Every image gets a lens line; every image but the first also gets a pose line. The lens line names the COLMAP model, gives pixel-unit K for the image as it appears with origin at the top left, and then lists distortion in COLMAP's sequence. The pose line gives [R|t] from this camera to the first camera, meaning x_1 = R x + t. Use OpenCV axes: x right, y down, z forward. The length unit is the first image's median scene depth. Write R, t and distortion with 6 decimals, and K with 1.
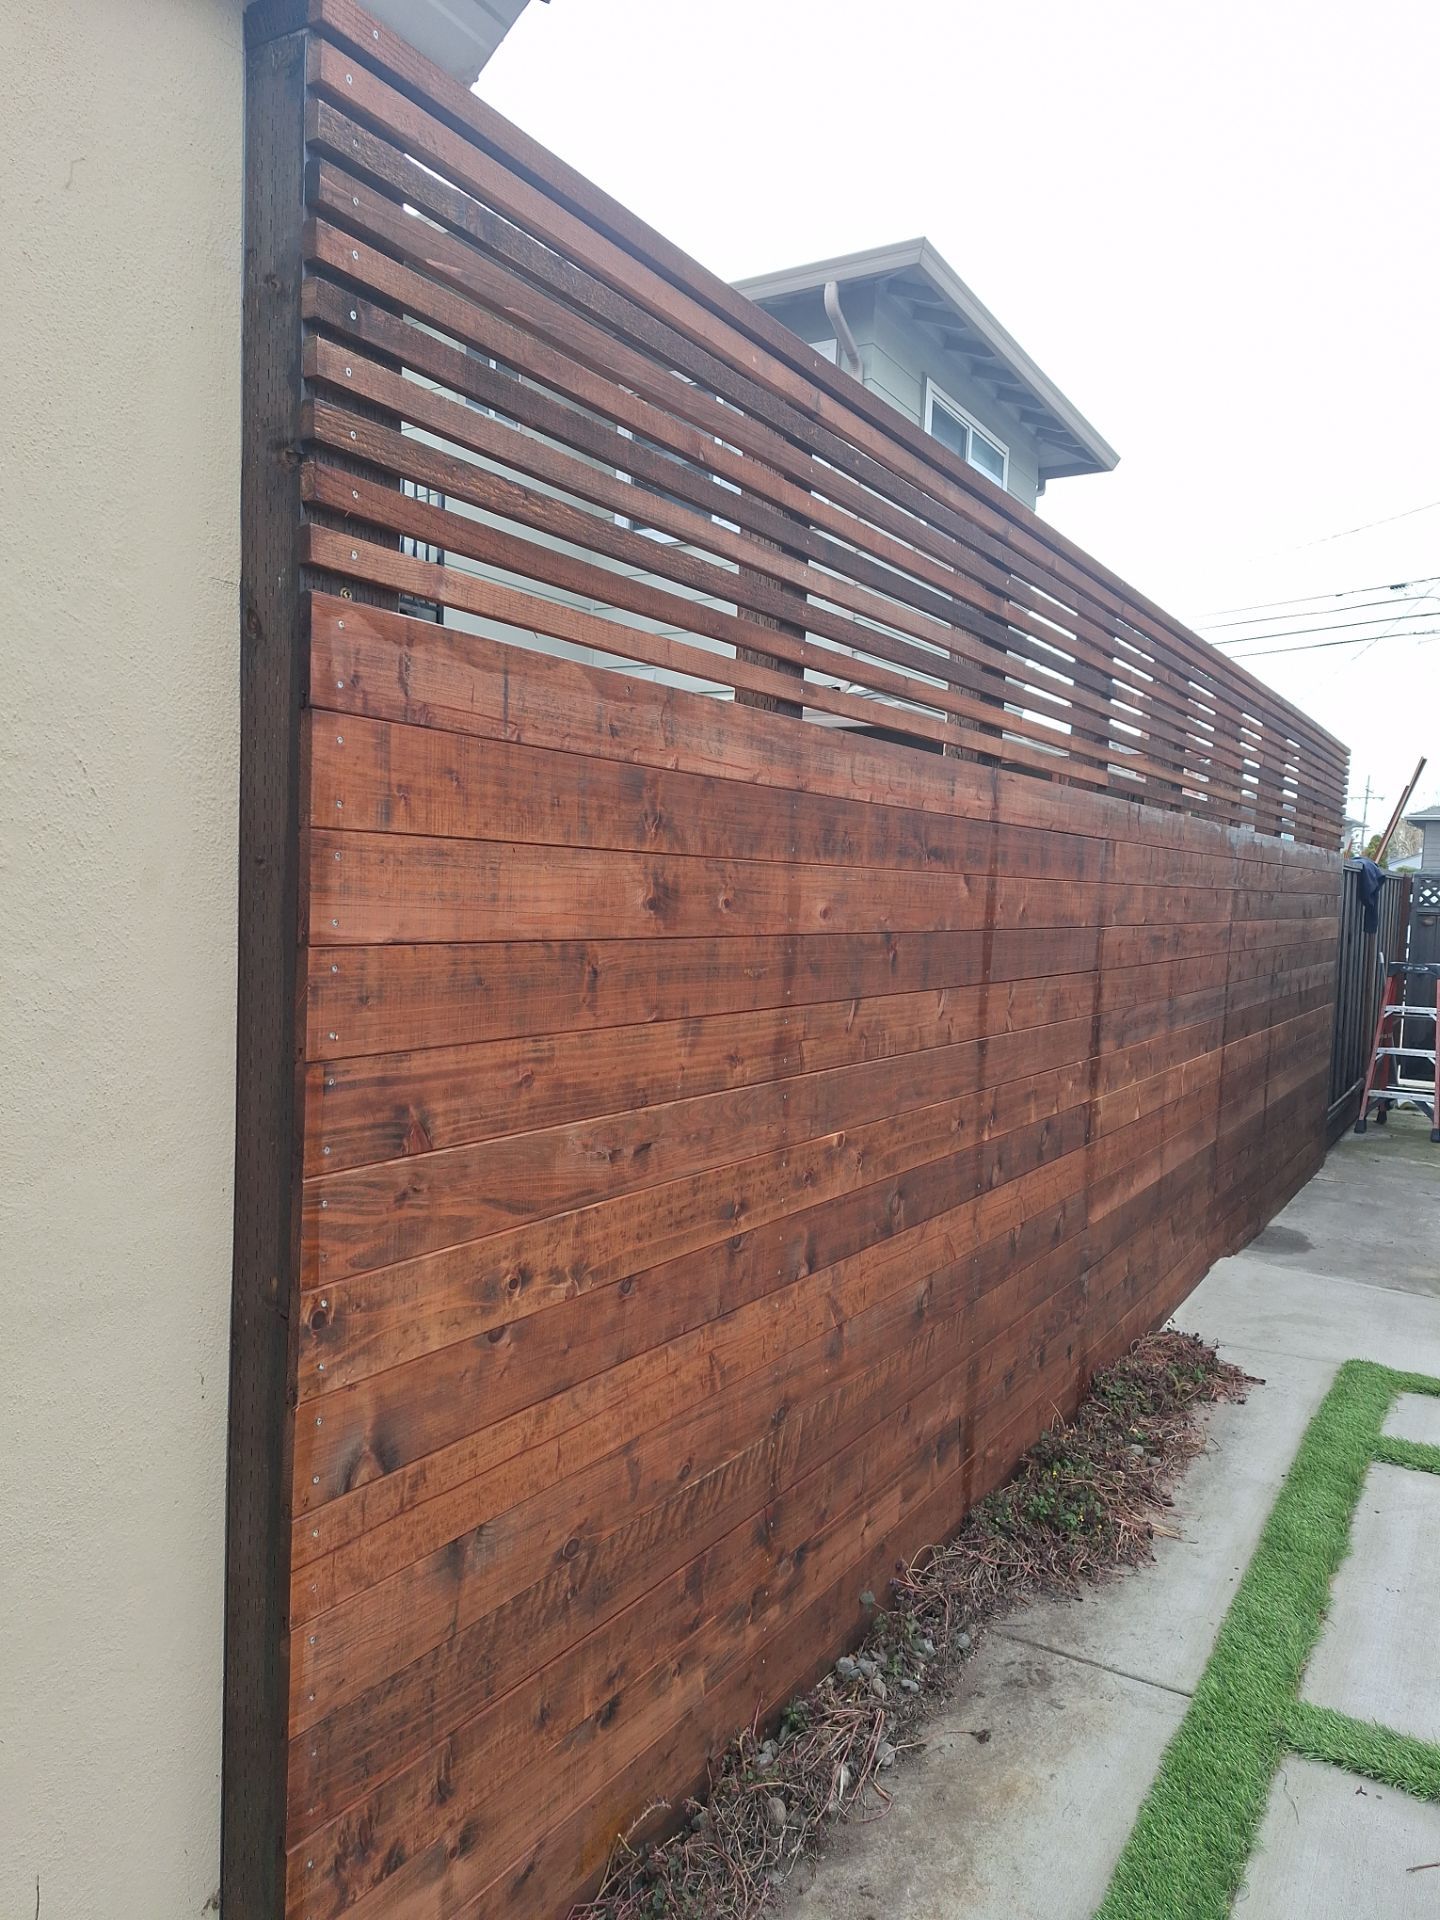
lens RADIAL K [[1327.0, 0, 716.8], [0, 1327.0, 964.6], [0, 0, 1]] dist [0.141270, -0.211620]
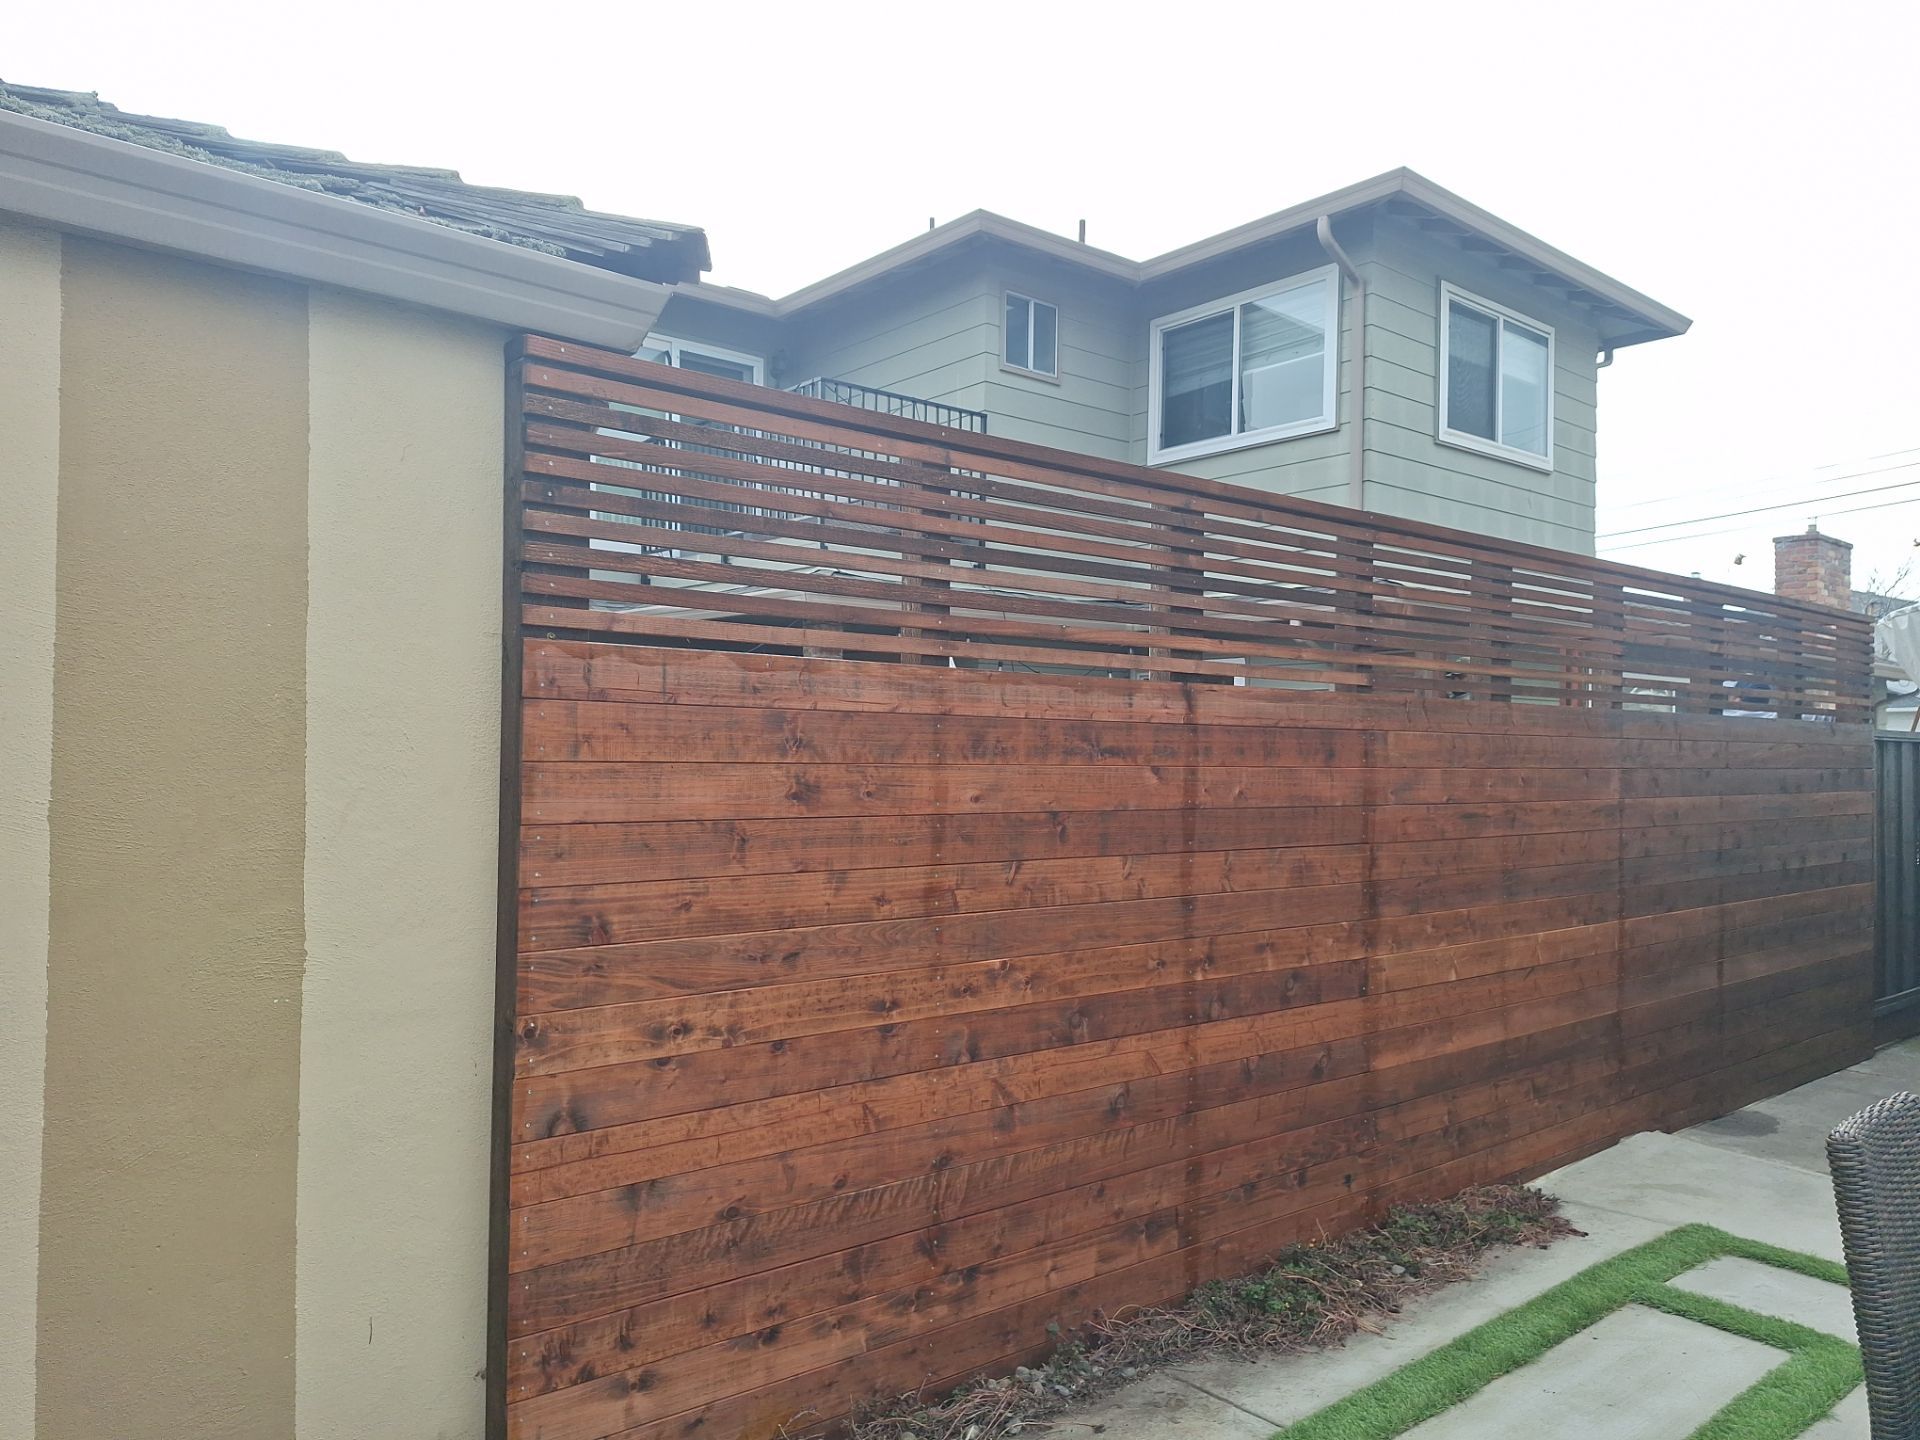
lens RADIAL K [[1327.0, 0, 959.4], [0, 1327.0, 725.2], [0, 0, 1]] dist [0.141270, -0.211620]
pose [[0.949521, -0.028163, -0.312438, 0.560980], [0.000555, 0.996111, -0.088102, 0.008227], [0.313704, 0.083481, 0.945844, -0.379697]]
